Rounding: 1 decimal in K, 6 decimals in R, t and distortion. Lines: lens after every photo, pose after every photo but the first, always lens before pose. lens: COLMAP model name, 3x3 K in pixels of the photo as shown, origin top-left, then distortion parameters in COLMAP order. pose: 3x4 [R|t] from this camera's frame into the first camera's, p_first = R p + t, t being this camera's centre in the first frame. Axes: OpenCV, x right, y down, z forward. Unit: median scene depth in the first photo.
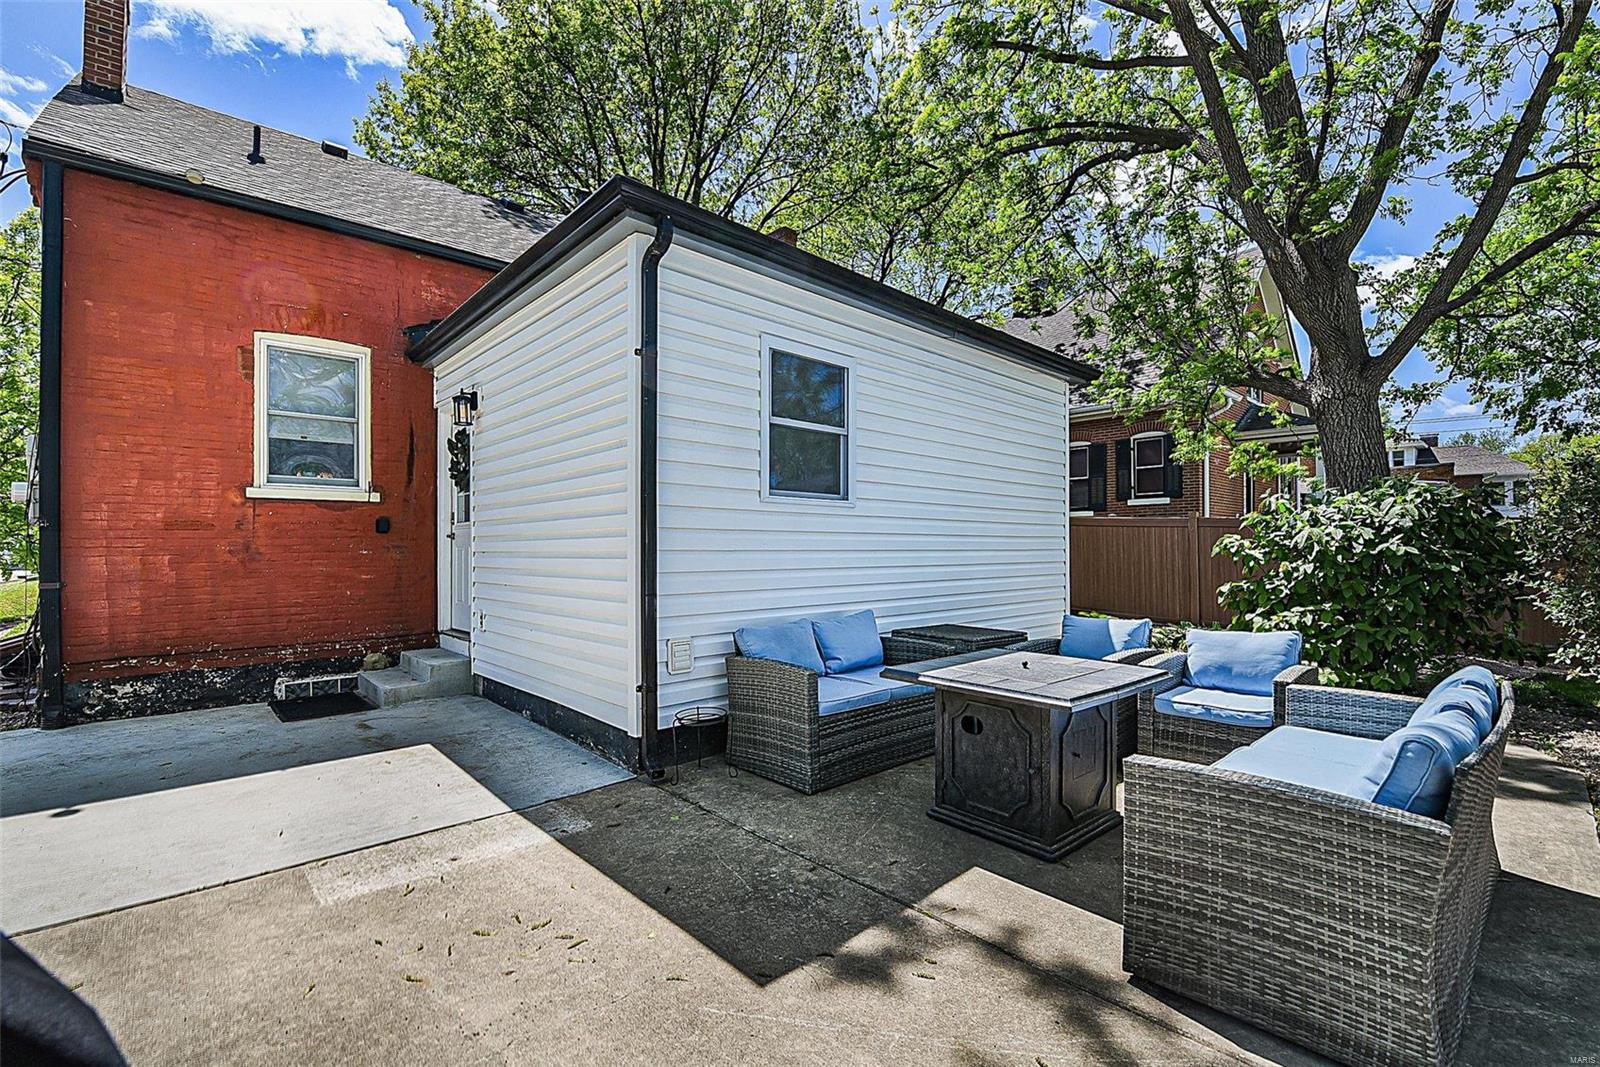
lens RADIAL K [[704.5, 0, 808.9], [0, 704.5, 542.0], [0, 0, 1]] dist [-0.019540, -0.000663]
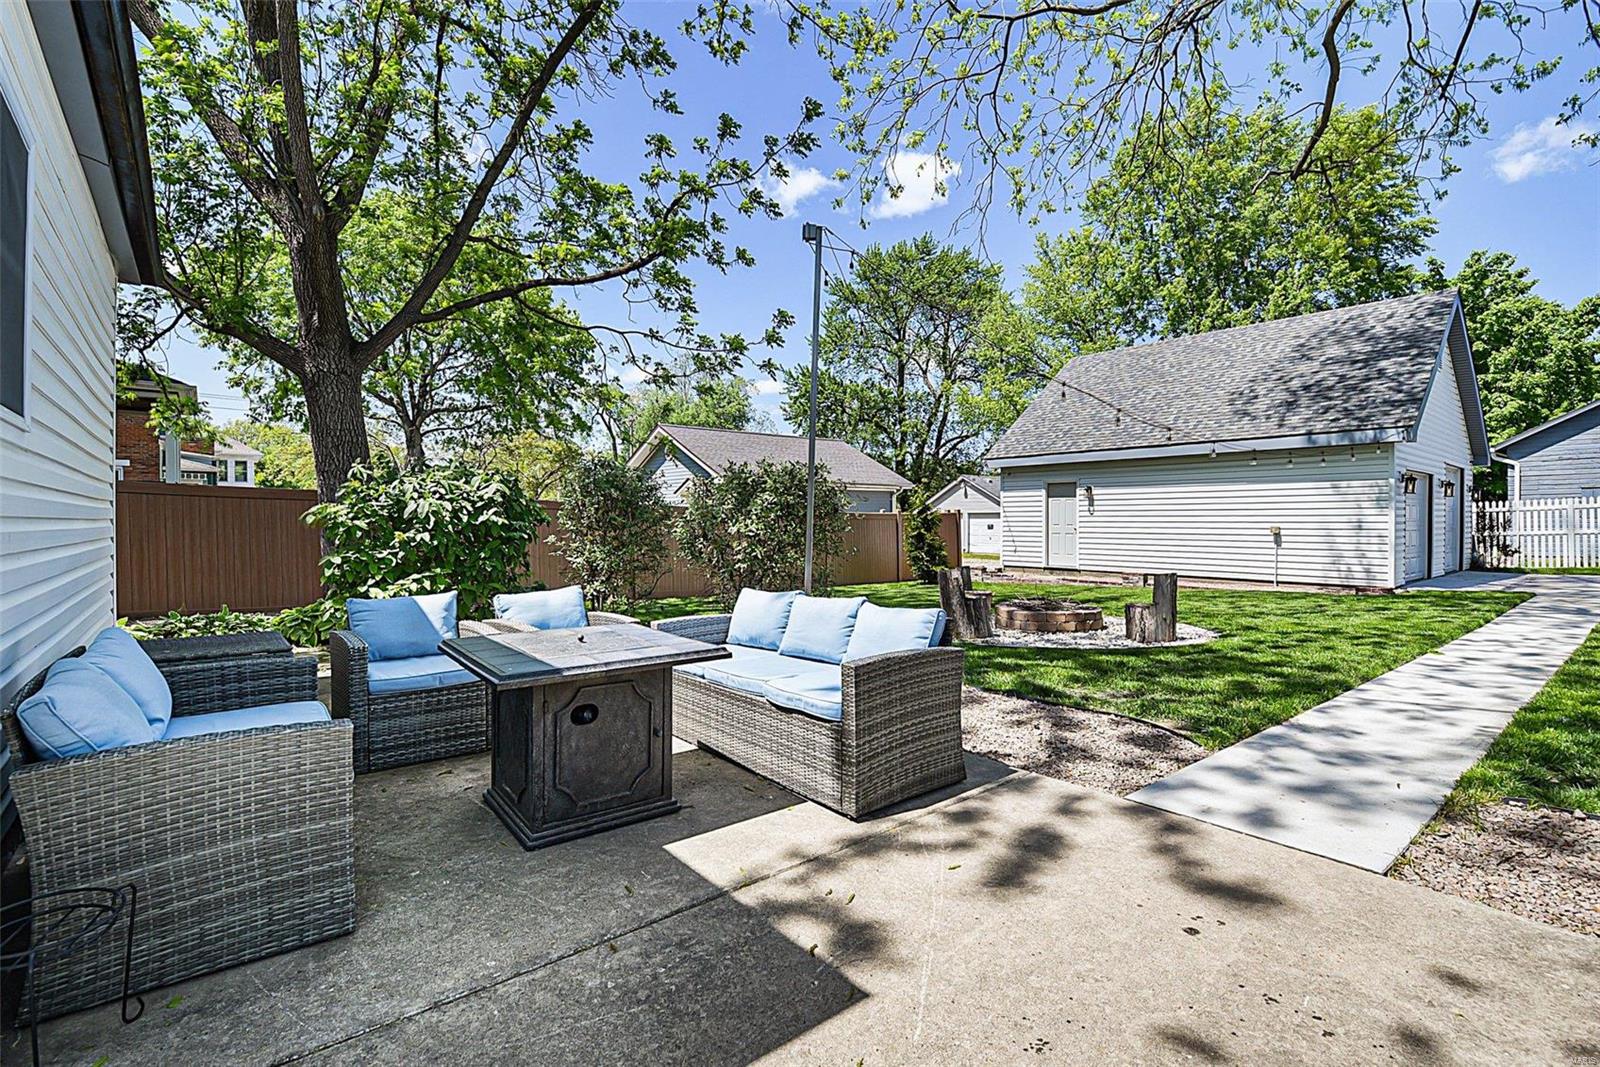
lens RADIAL K [[704.5, 0, 808.6], [0, 704.5, 523.8], [0, 0, 1]] dist [-0.019540, -0.000663]
pose [[0.070379, -0.004412, 0.997511, -0.611333], [-0.005692, 0.999972, 0.004824, 0.016635], [-0.997504, -0.006017, 0.070352, 0.650097]]
